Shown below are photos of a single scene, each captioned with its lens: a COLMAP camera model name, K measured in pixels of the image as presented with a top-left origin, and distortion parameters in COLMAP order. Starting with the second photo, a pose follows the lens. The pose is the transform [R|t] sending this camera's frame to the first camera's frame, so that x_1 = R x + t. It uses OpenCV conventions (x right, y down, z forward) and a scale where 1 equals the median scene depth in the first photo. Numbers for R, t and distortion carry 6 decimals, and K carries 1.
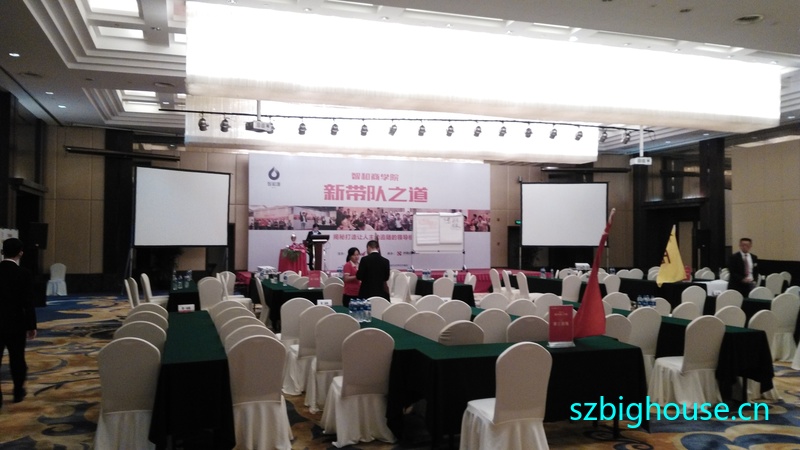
lens RADIAL K [[658.8, 0, 399.6], [0, 658.8, 220.5], [0, 0, 1]] dist [0.042150, -0.039706]
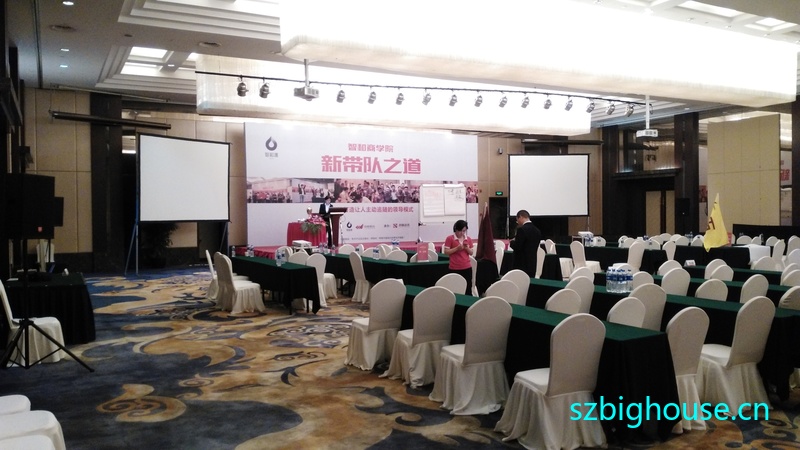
lens RADIAL K [[658.8, 0, 392.7], [0, 658.8, 227.4], [0, 0, 1]] dist [0.042150, -0.039706]
pose [[0.984644, -0.016510, 0.173794, -0.188059], [0.007663, 0.998646, 0.051457, 0.001580], [-0.174408, -0.049335, 0.983437, 0.029869]]
